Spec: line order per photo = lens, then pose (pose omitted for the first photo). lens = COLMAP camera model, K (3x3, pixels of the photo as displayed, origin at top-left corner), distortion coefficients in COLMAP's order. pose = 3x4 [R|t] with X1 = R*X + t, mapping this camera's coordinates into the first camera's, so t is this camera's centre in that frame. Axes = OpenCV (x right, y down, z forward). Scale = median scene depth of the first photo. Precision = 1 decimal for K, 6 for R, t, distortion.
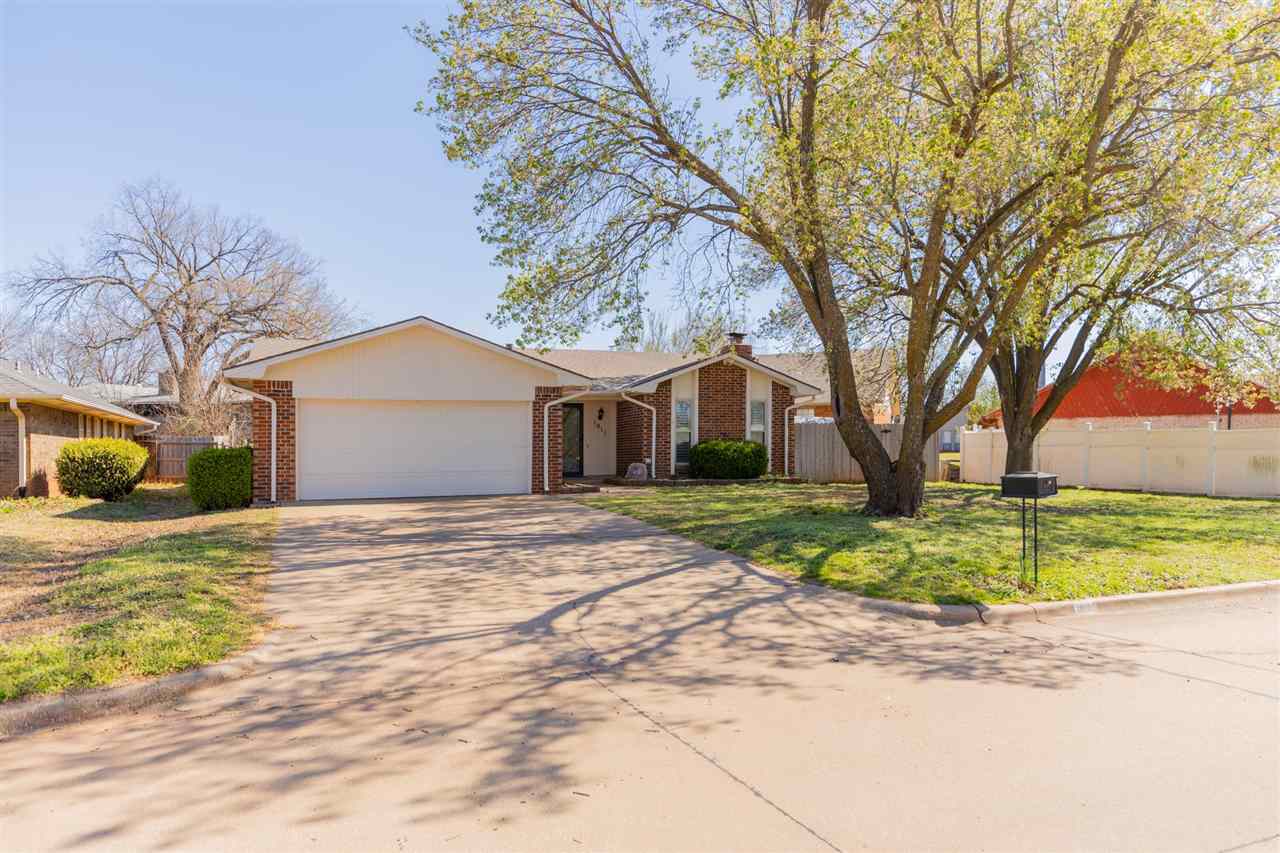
lens RADIAL K [[841.5, 0, 635.3], [0, 841.5, 459.5], [0, 0, 1]] dist [0.001284, -0.000164]
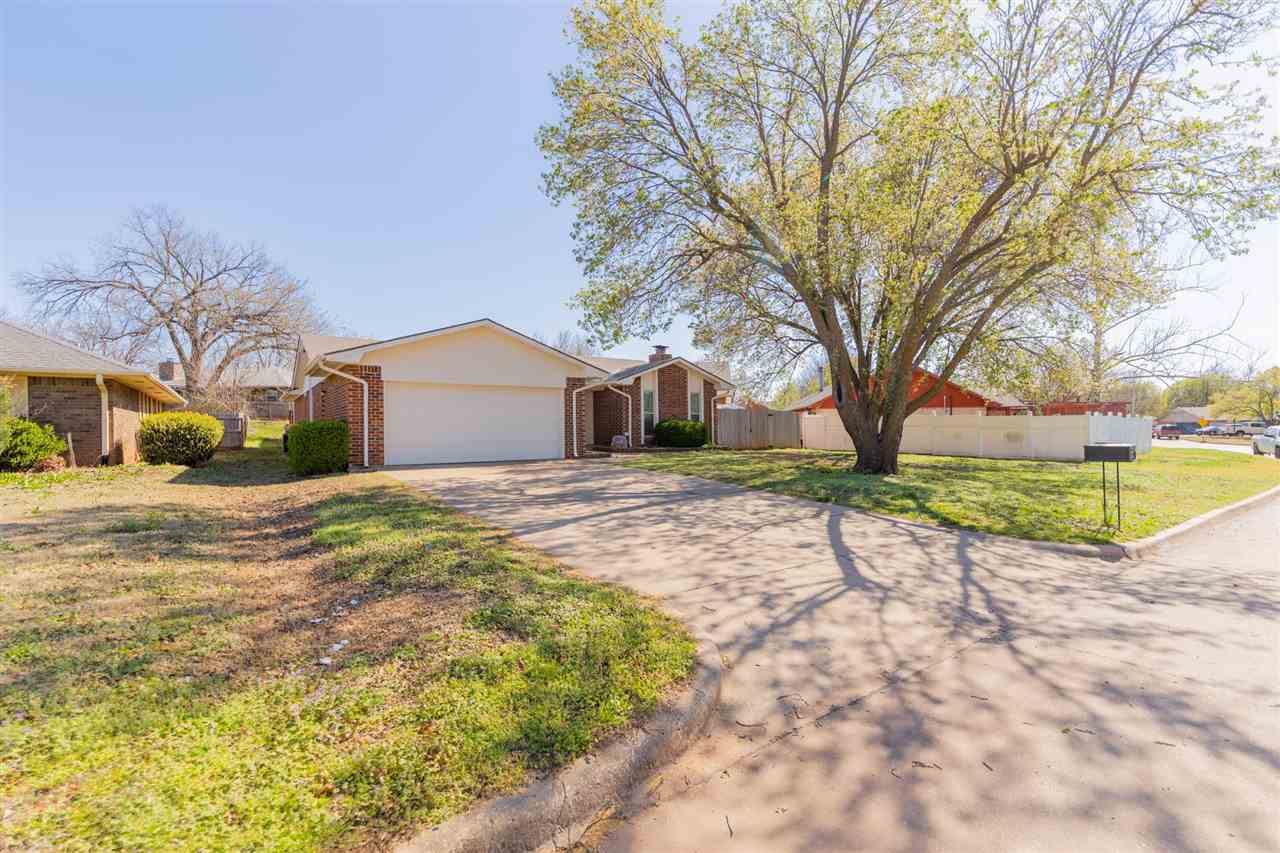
lens RADIAL K [[555.3, 0, 635.6], [0, 555.3, 425.1], [0, 0, 1]] dist [0.001618, -0.000493]
pose [[0.973846, 0.007818, 0.227073, -0.177228], [-0.004171, 0.999855, -0.016537, 0.001817], [-0.227169, 0.015157, 0.973737, 0.109700]]
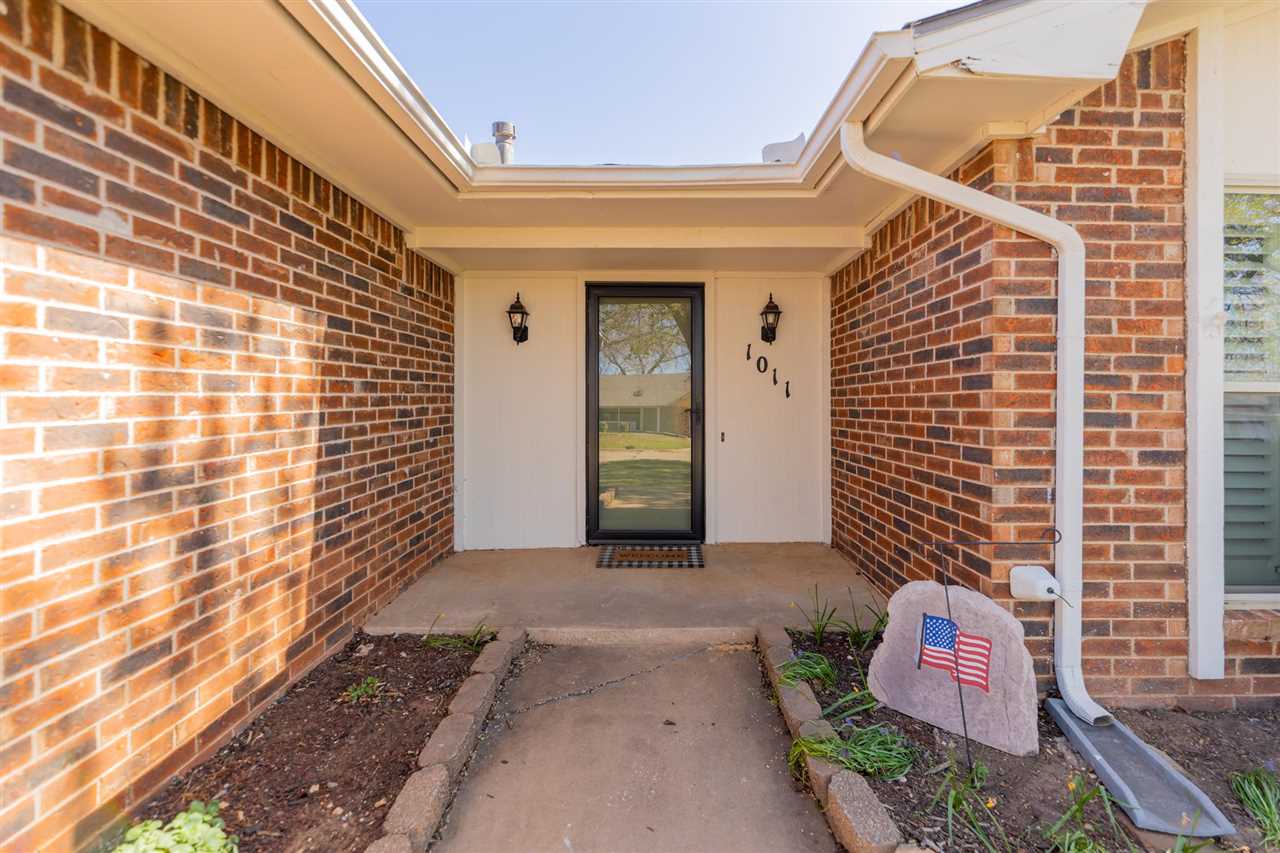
lens RADIAL K [[555.3, 0, 661.0], [0, 555.3, 403.1], [0, 0, 1]] dist [0.001618, -0.000493]
pose [[0.938763, 0.017245, -0.344132, -0.012839], [-0.018885, 0.999821, -0.001413, -0.028635], [0.344046, 0.007826, 0.938920, 0.886051]]
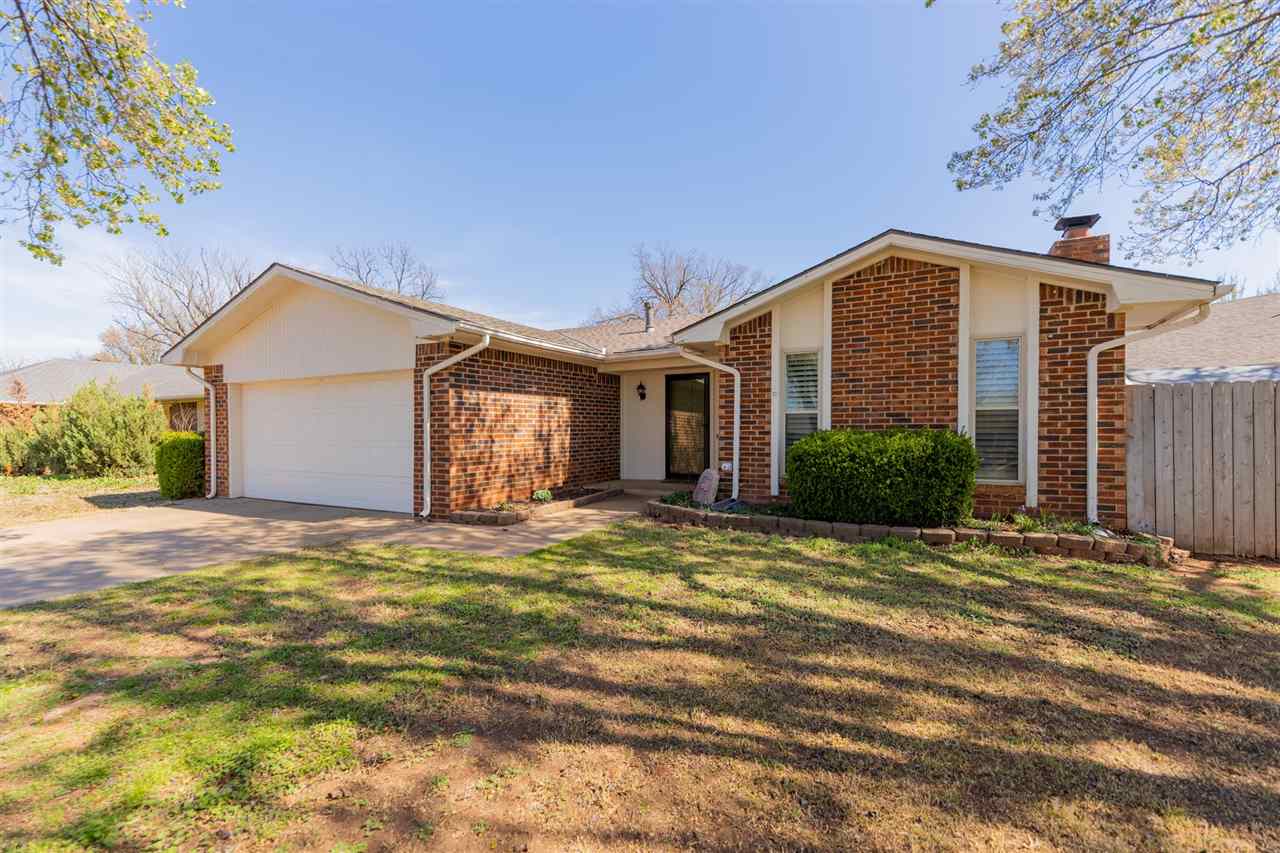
lens RADIAL K [[555.3, 0, 645.2], [0, 555.3, 432.8], [0, 0, 1]] dist [0.001618, -0.000493]
pose [[0.656663, 0.010861, -0.754106, 0.256031], [-0.011896, 0.999921, 0.004043, -0.021228], [0.754090, 0.006316, 0.656740, 0.722648]]
